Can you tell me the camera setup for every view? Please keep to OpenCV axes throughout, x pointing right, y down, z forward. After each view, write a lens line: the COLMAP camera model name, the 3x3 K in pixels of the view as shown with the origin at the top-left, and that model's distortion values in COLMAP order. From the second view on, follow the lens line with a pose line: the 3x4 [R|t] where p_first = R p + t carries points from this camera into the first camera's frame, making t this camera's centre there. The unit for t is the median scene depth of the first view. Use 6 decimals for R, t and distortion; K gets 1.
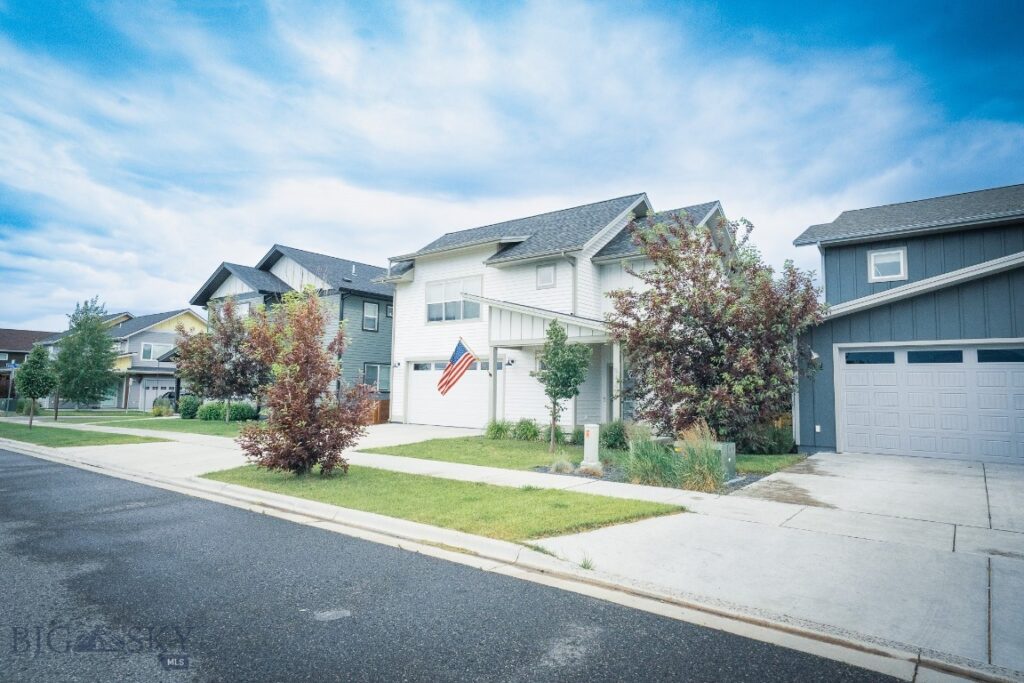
lens RADIAL K [[604.9, 0, 512.0], [0, 604.9, 341.5], [0, 0, 1]] dist [0.023667, 0.000067]
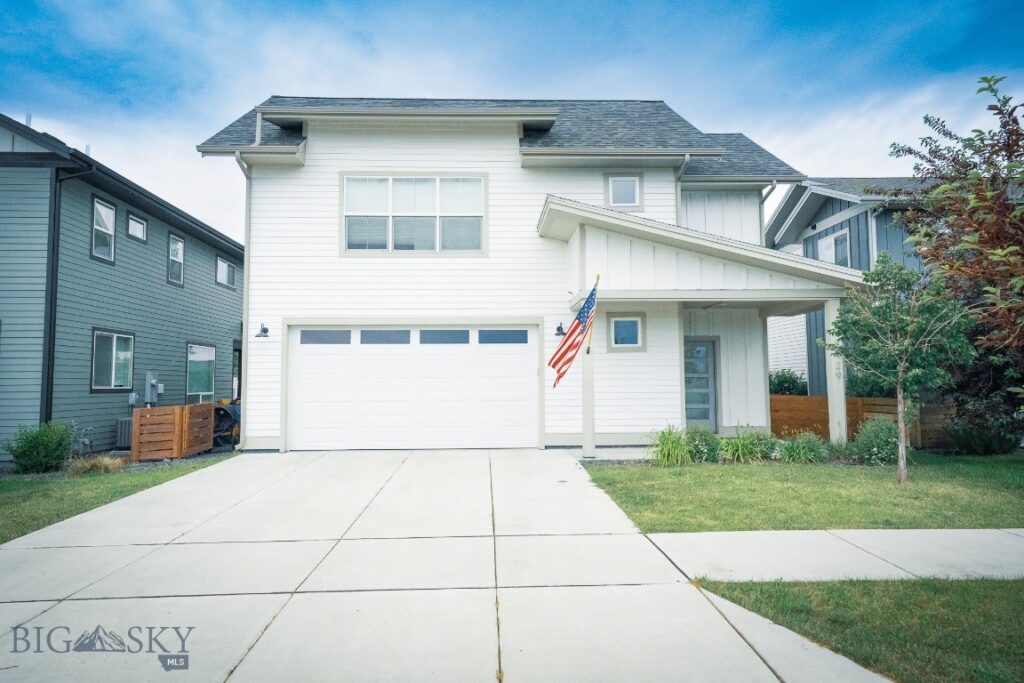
lens RADIAL K [[660.1, 0, 512.0], [0, 660.1, 341.5], [0, 0, 1]] dist [0.025412, 0.000734]
pose [[0.759995, 0.024322, 0.649474, -0.396032], [-0.036277, 0.999329, 0.005027, 0.037825], [-0.648916, -0.027381, 0.760367, 0.482496]]
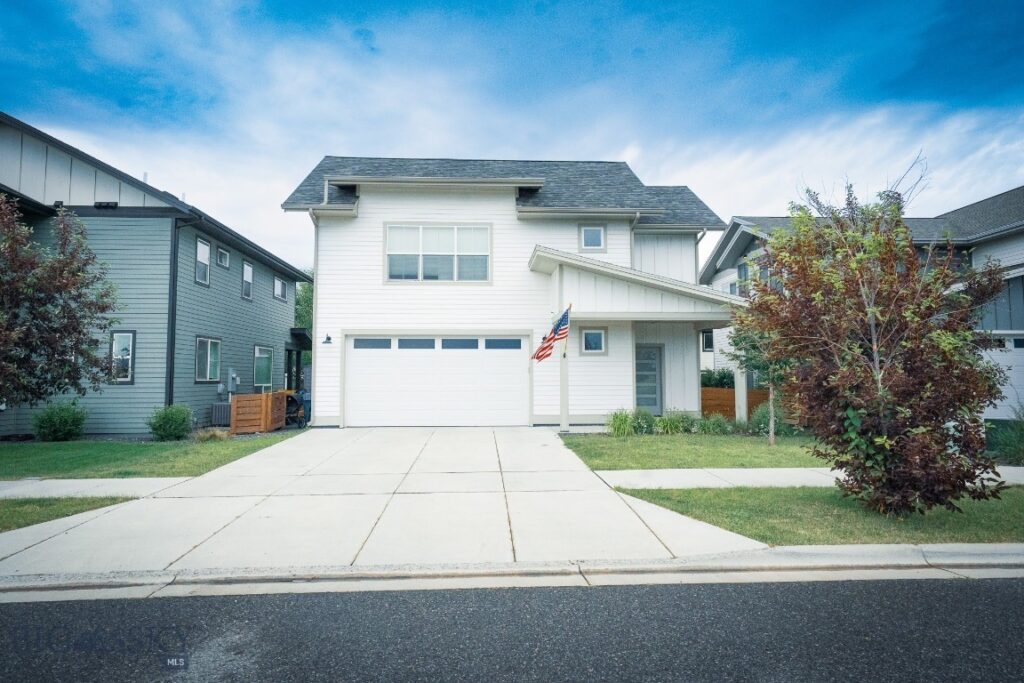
lens RADIAL K [[604.9, 0, 512.0], [0, 604.9, 341.5], [0, 0, 1]] dist [0.023667, 0.000067]
pose [[0.751765, 0.025783, 0.658926, -0.491429], [-0.042108, 0.999073, 0.008948, 0.027112], [-0.658085, -0.034473, 0.752154, 0.380556]]
